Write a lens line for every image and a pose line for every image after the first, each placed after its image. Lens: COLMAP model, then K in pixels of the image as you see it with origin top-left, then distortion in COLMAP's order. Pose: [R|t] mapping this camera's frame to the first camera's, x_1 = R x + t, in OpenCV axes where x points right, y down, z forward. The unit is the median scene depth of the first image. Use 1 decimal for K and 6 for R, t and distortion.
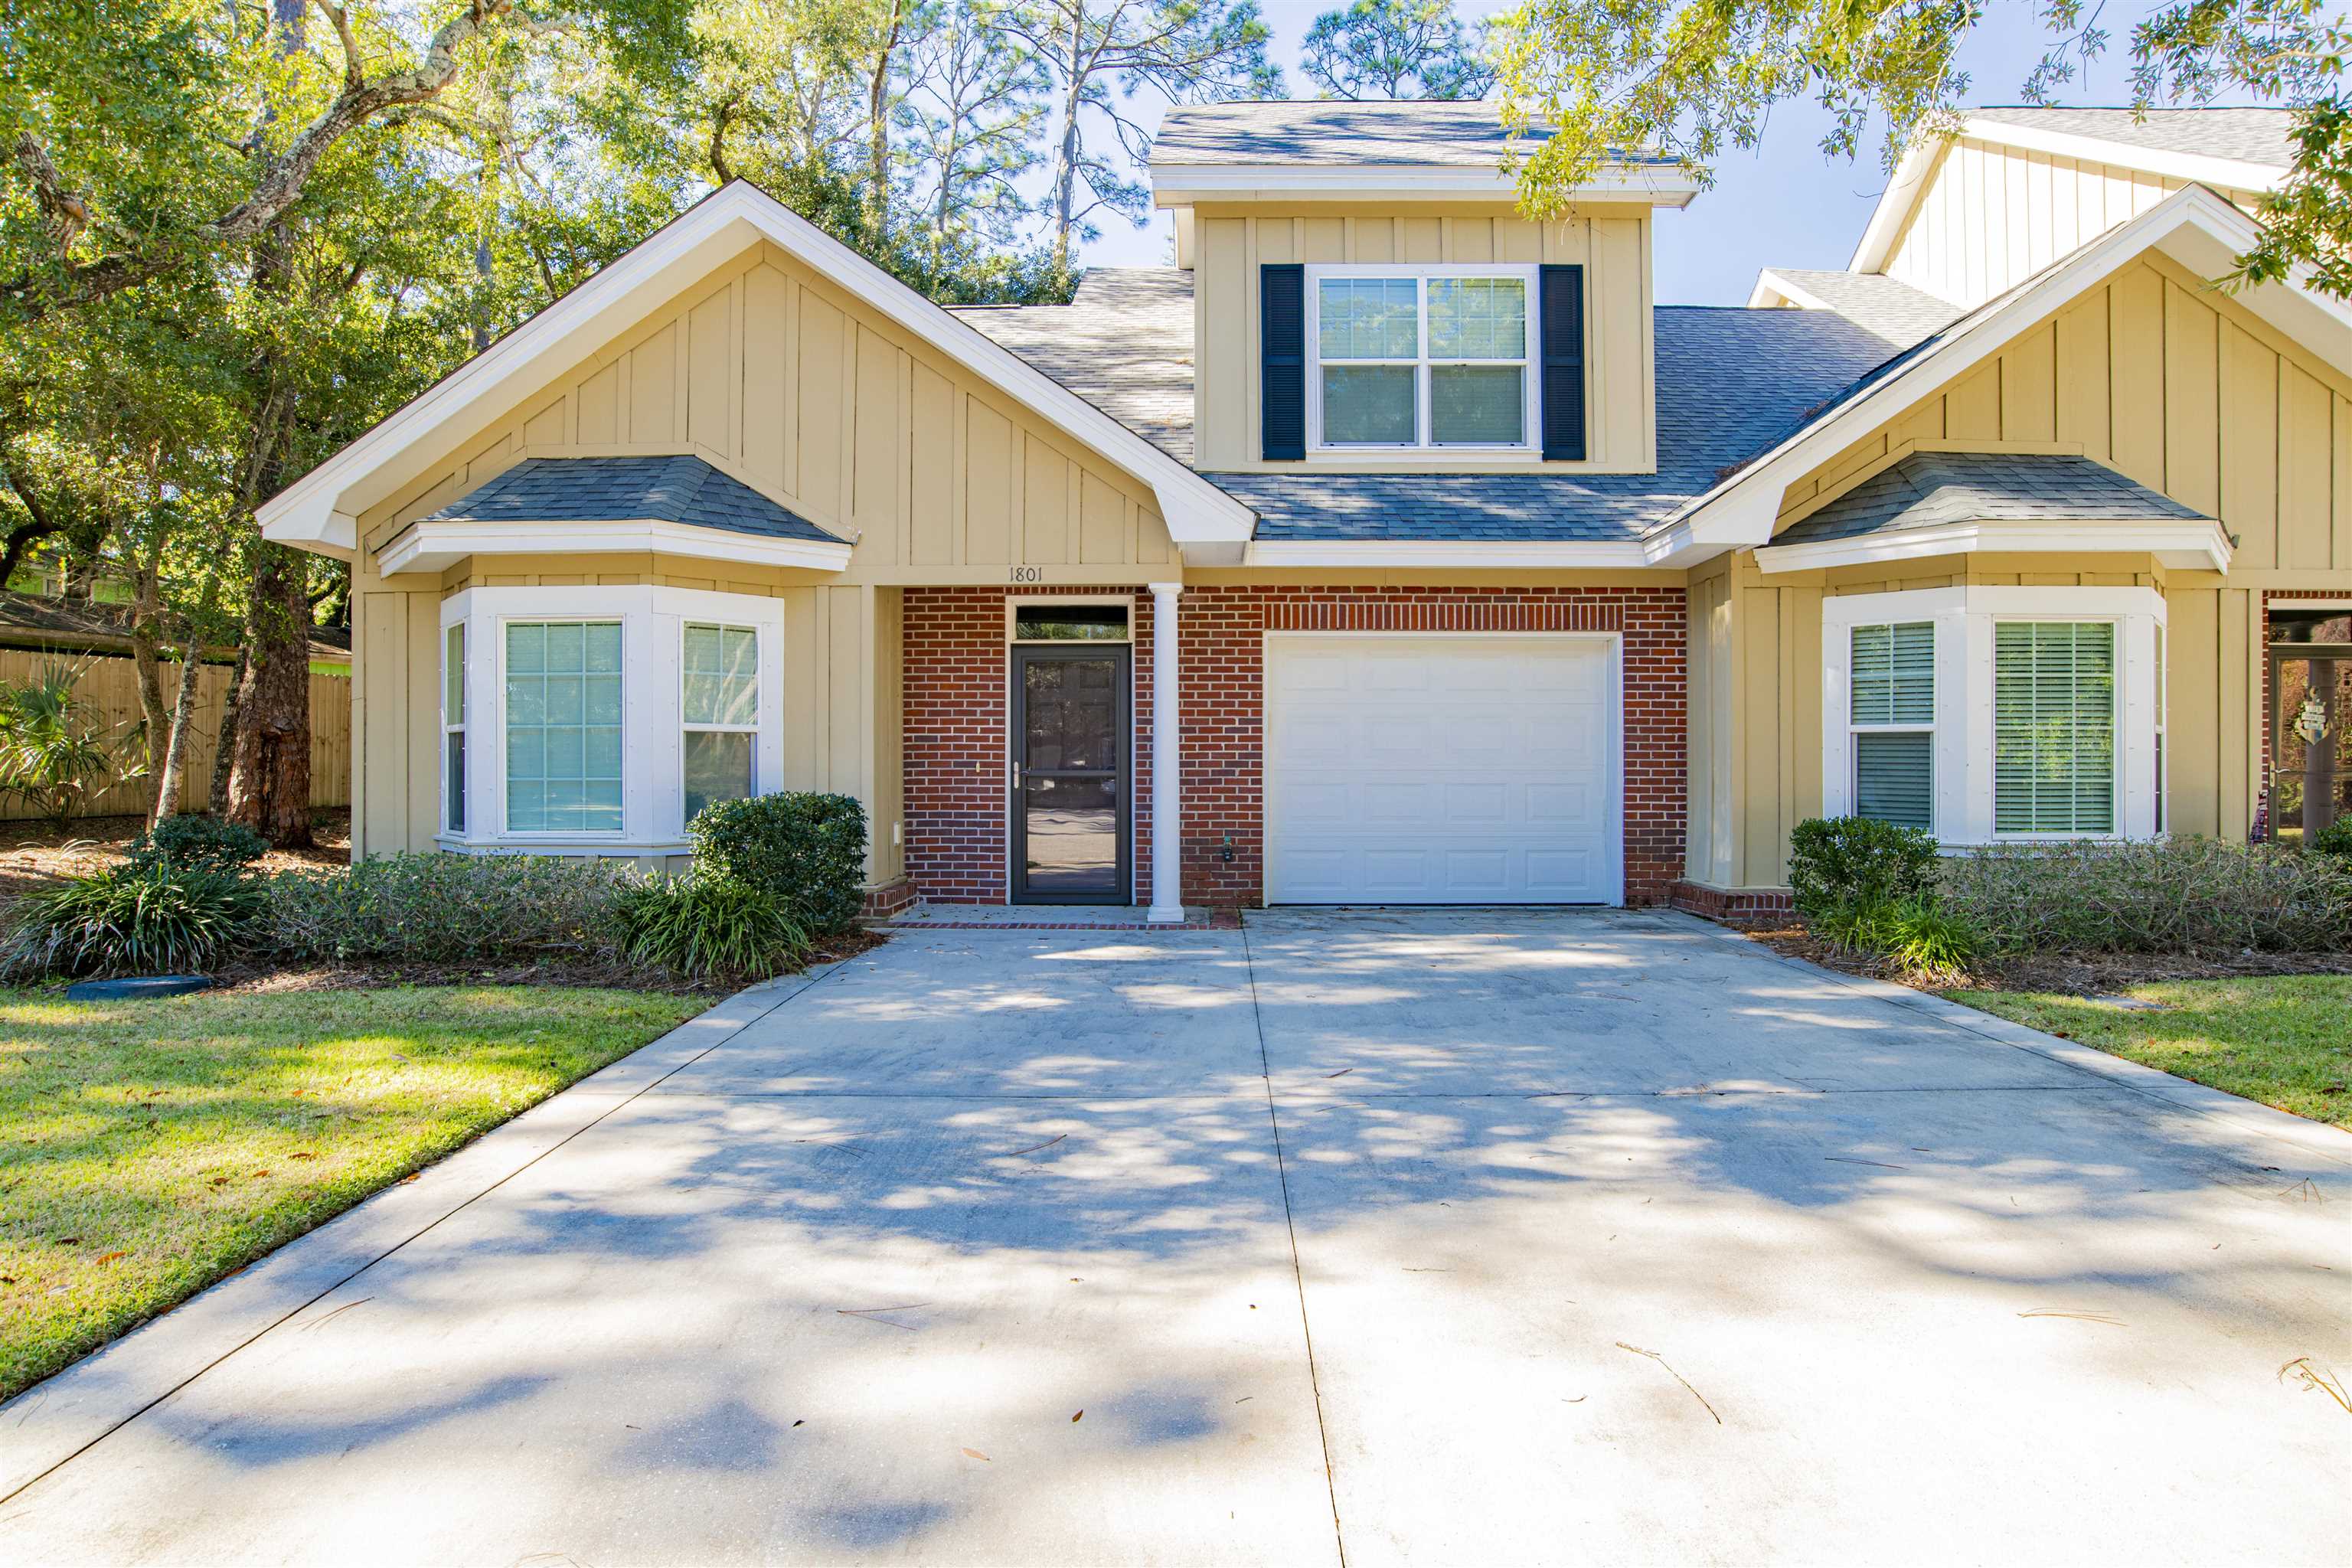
lens RADIAL K [[1207.9, 0, 1166.7], [0, 1207.9, 775.1], [0, 0, 1]] dist [-0.056833, 0.018560]
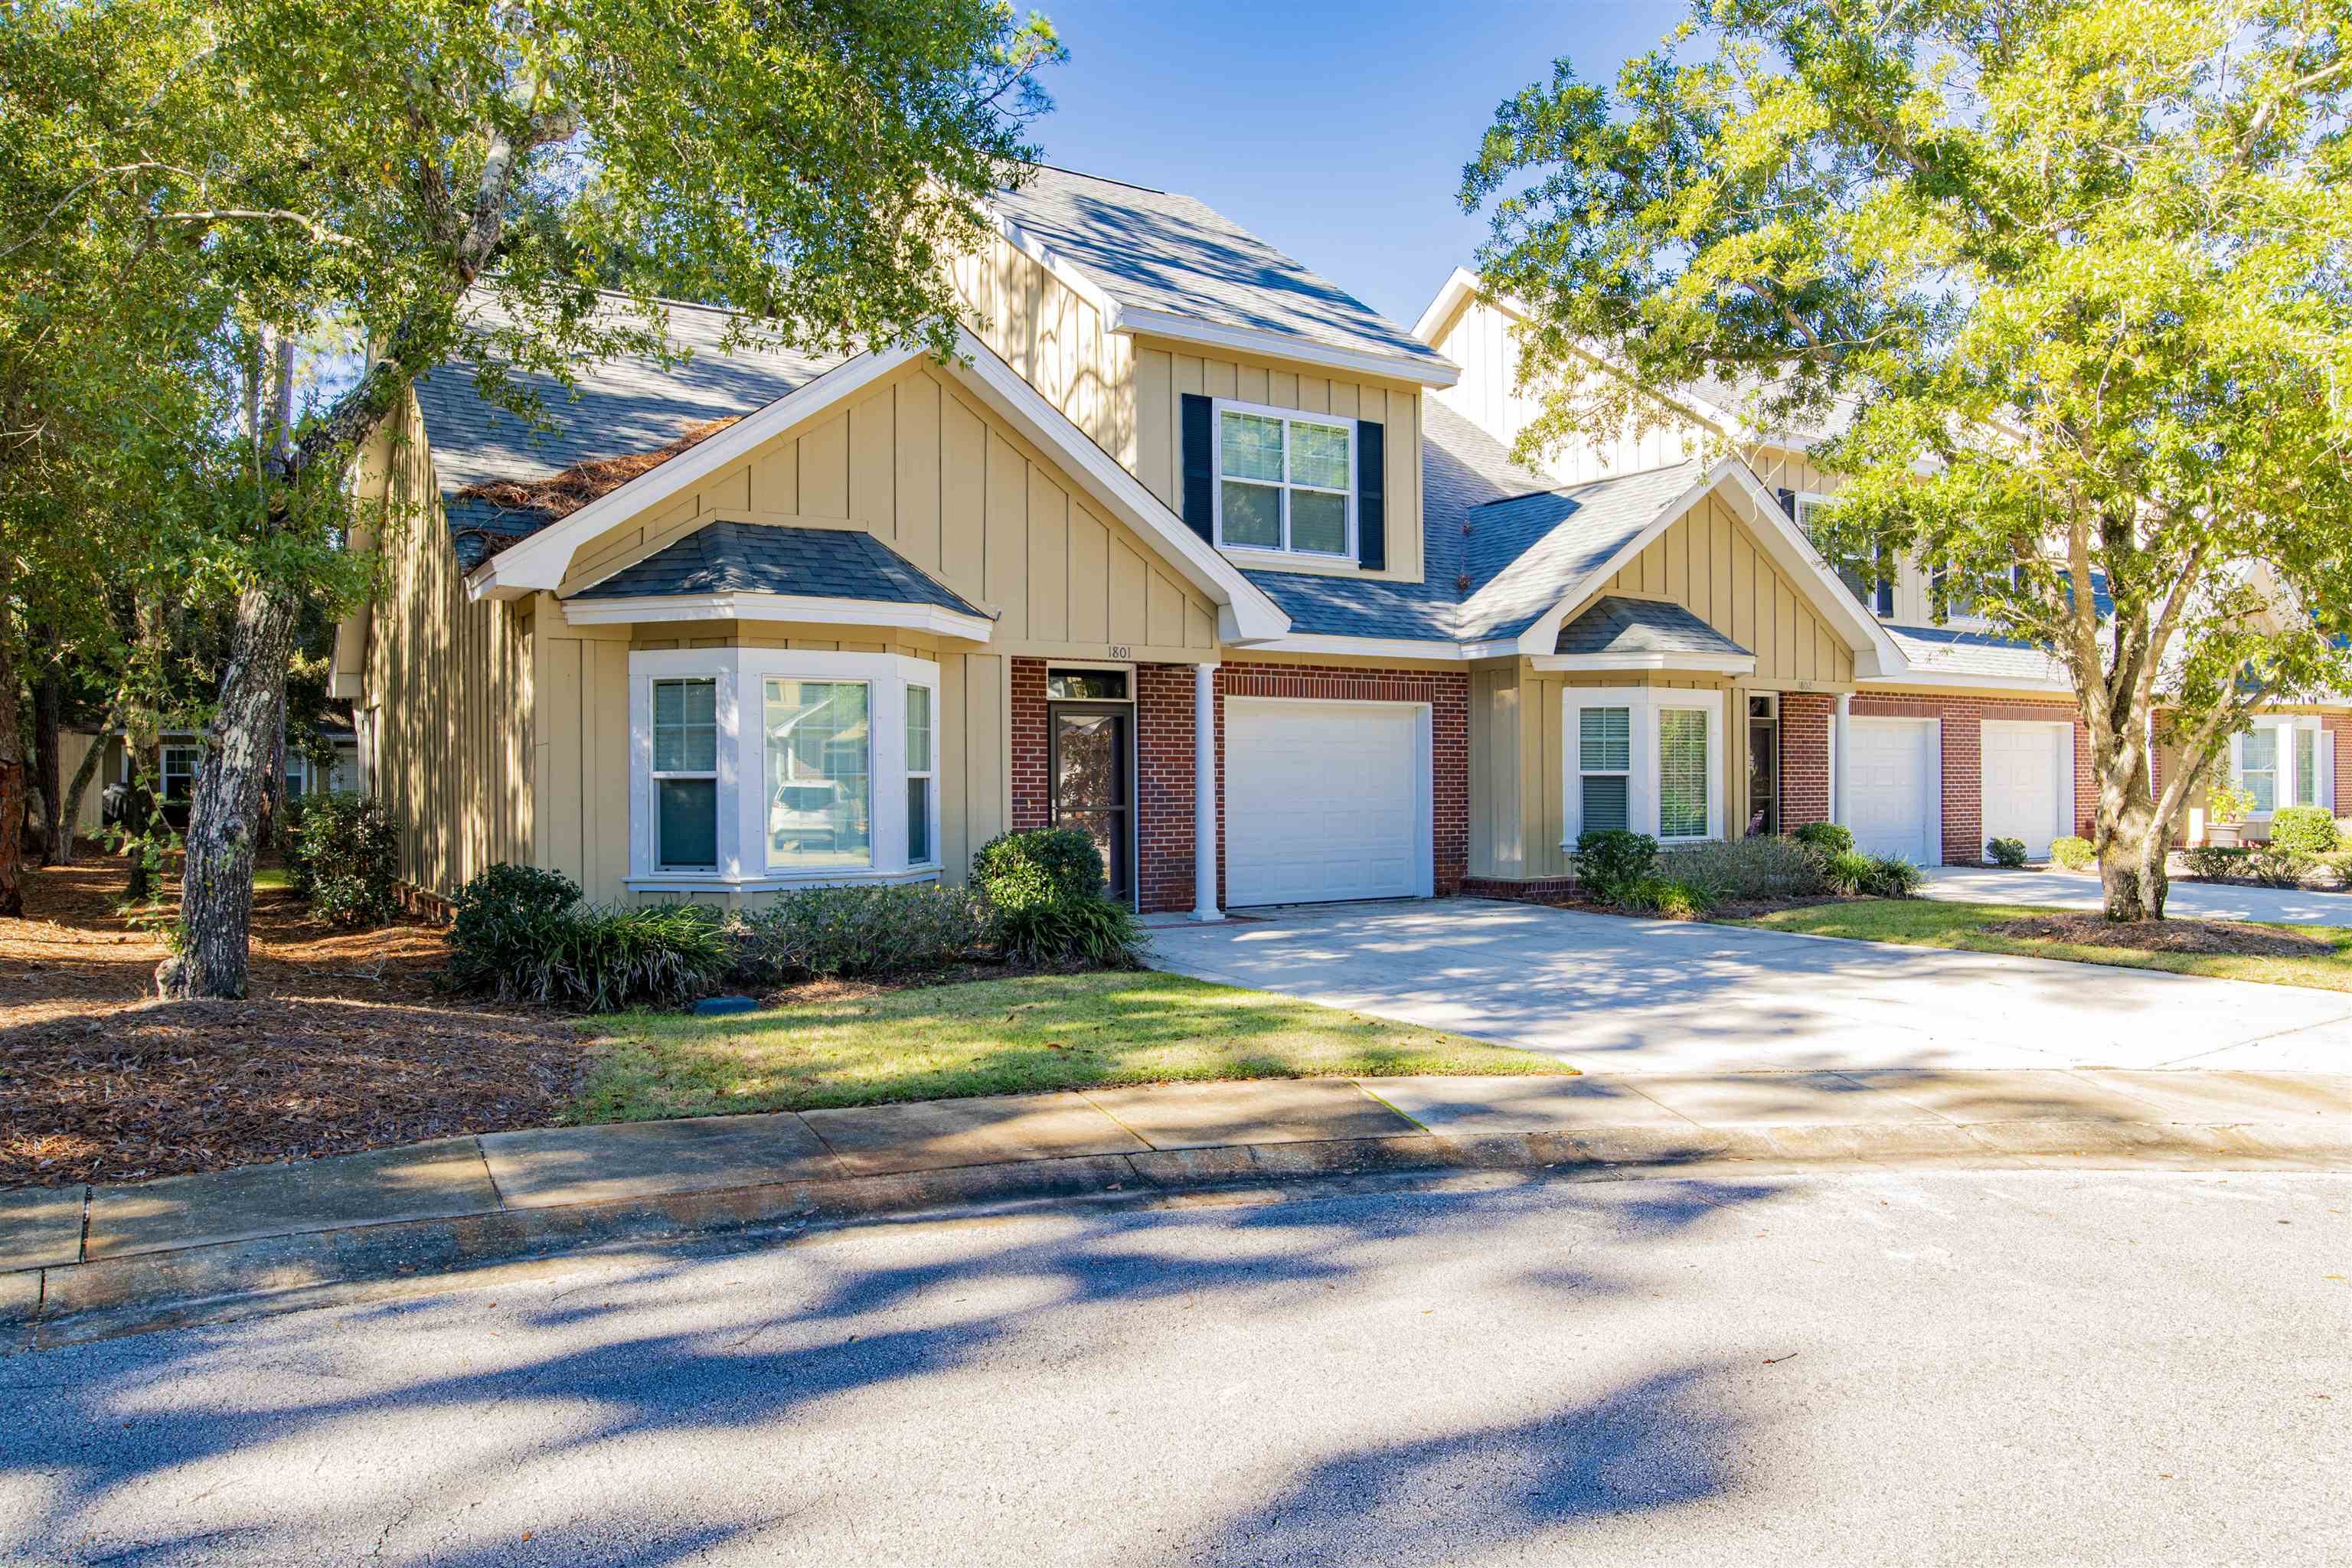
lens RADIAL K [[1540.1, 0, 1197.7], [0, 1540.1, 789.1], [0, 0, 1]] dist [-0.030517, 0.005804]
pose [[0.825131, -0.006905, 0.564900, -0.876313], [0.007359, 0.999972, 0.001473, -0.022148], [-0.564894, 0.002941, 0.825158, -0.342398]]
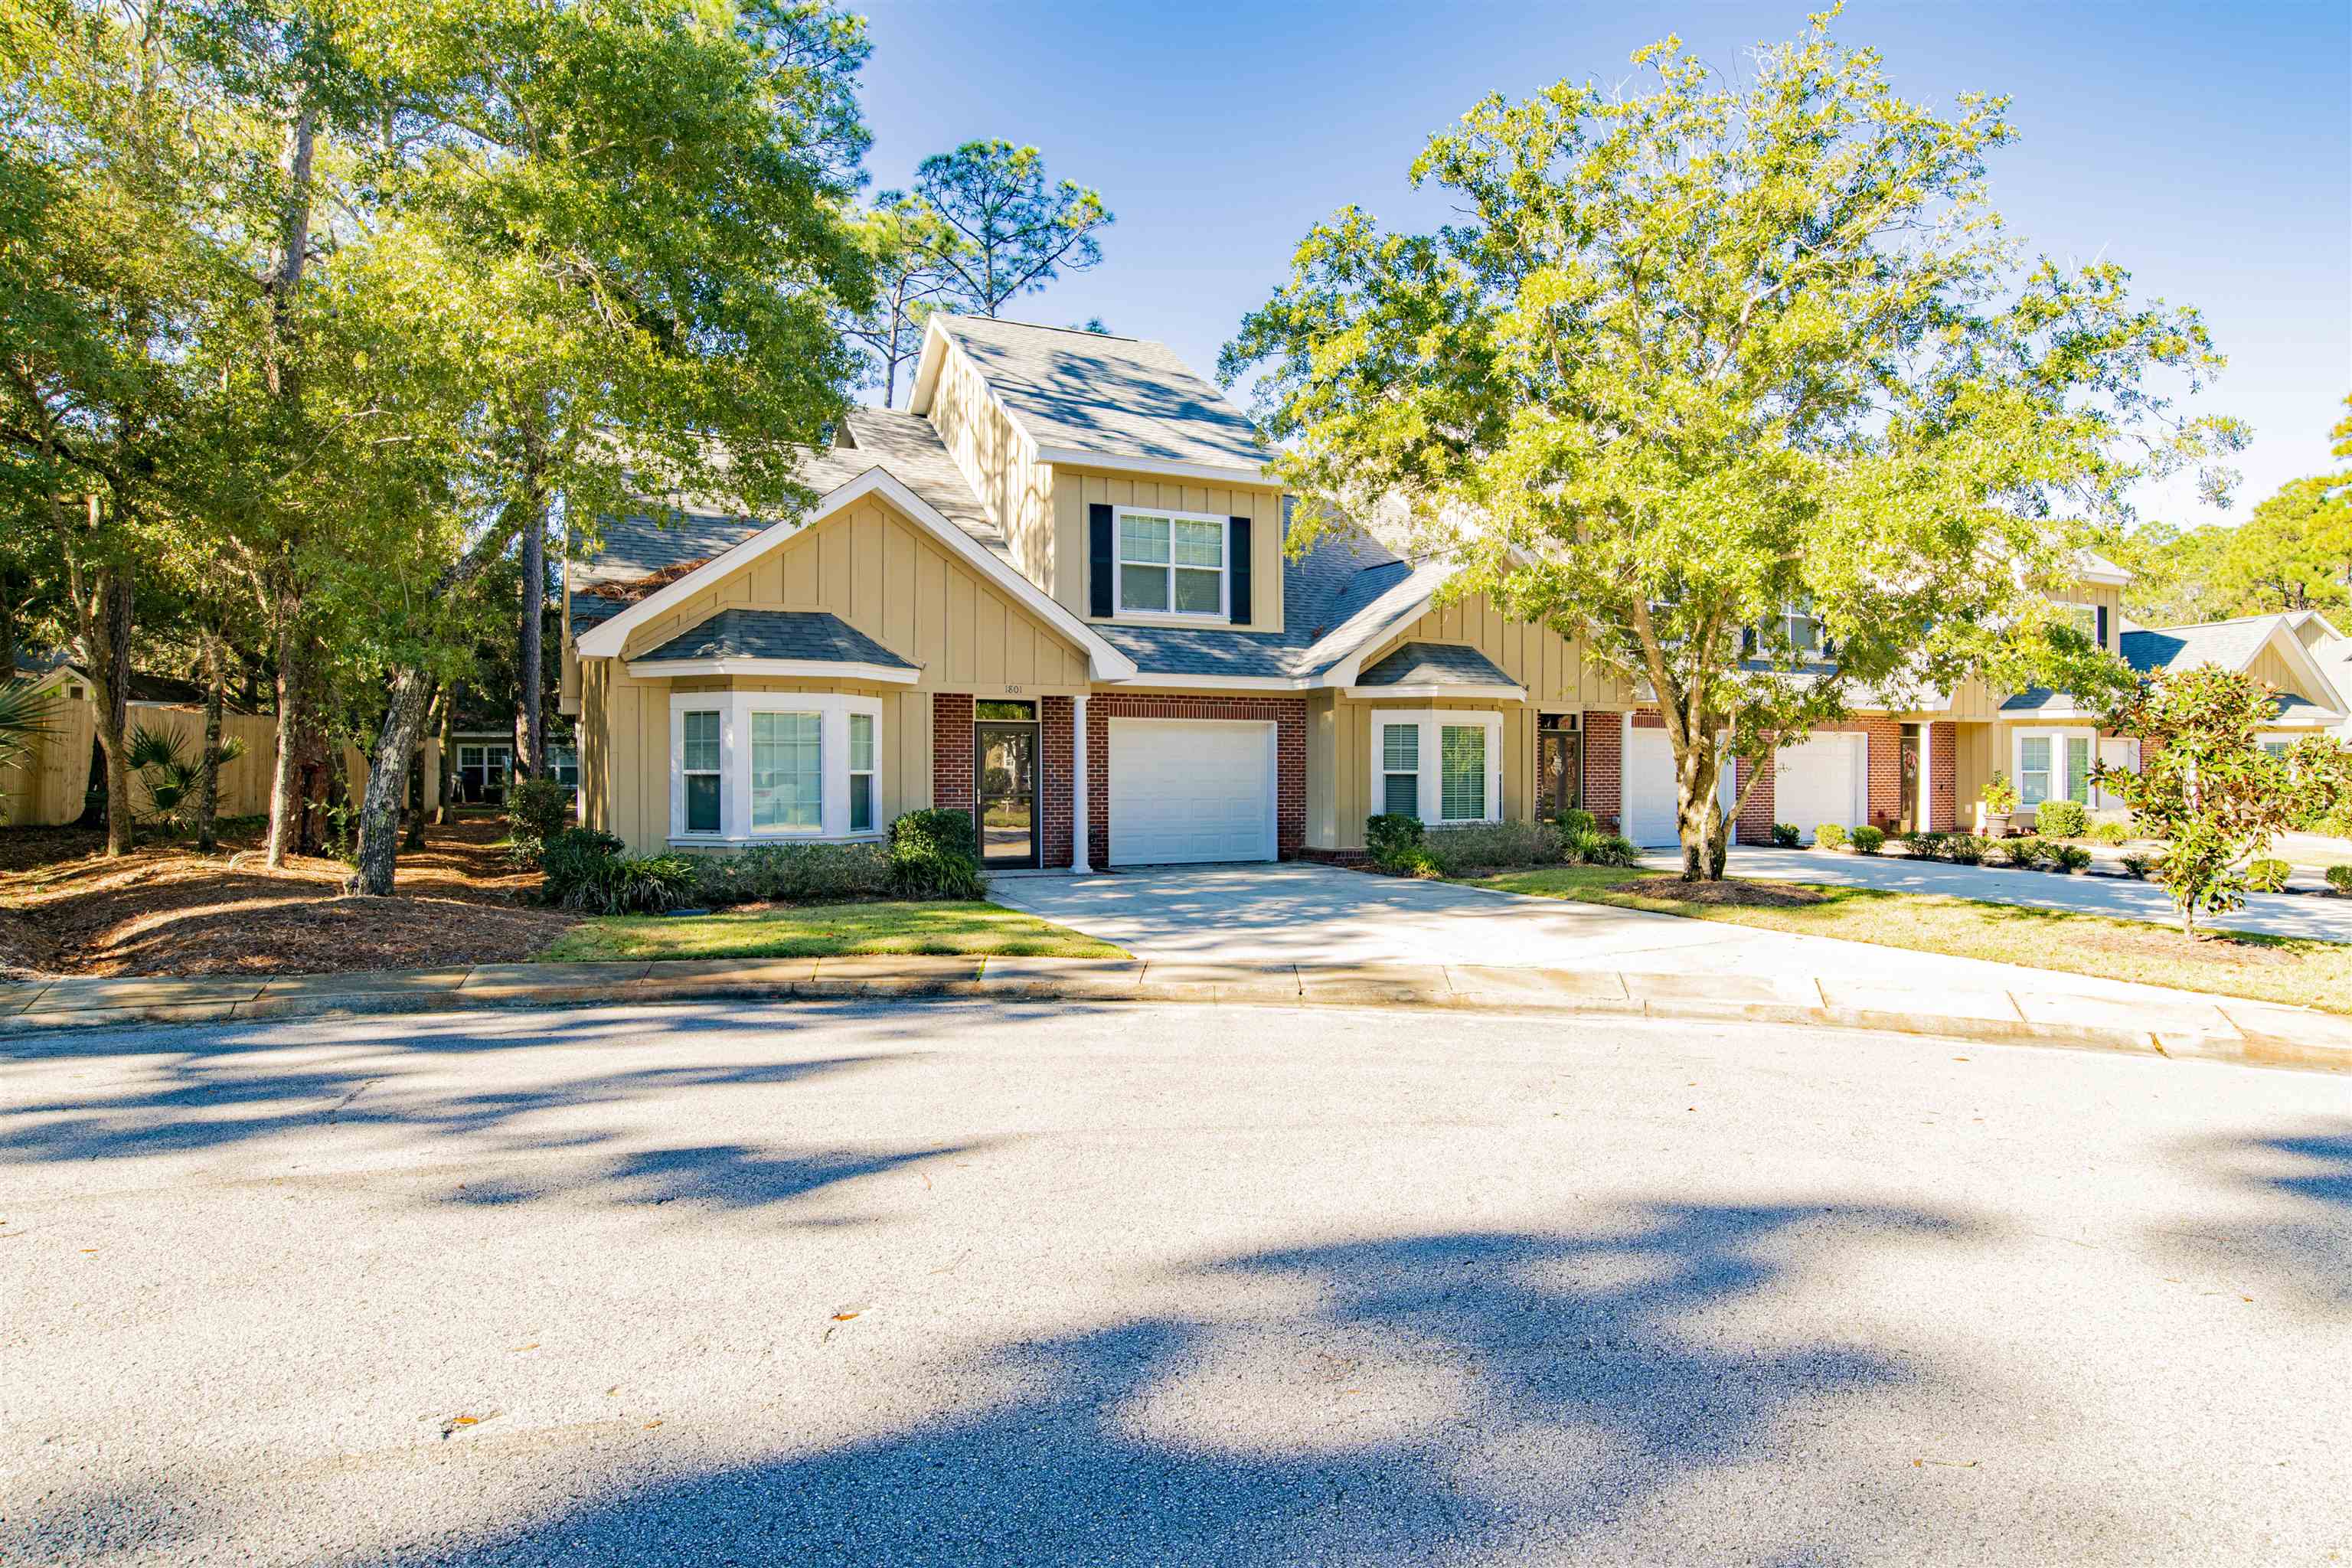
lens RADIAL K [[1303.7, 0, 1184.4], [0, 1303.7, 778.6], [0, 0, 1]] dist [-0.045953, 0.016690]
pose [[0.888499, -0.001936, 0.458875, -0.731353], [0.001808, 0.999998, 0.000719, -0.026873], [-0.458875, 0.000191, 0.888501, -0.821570]]
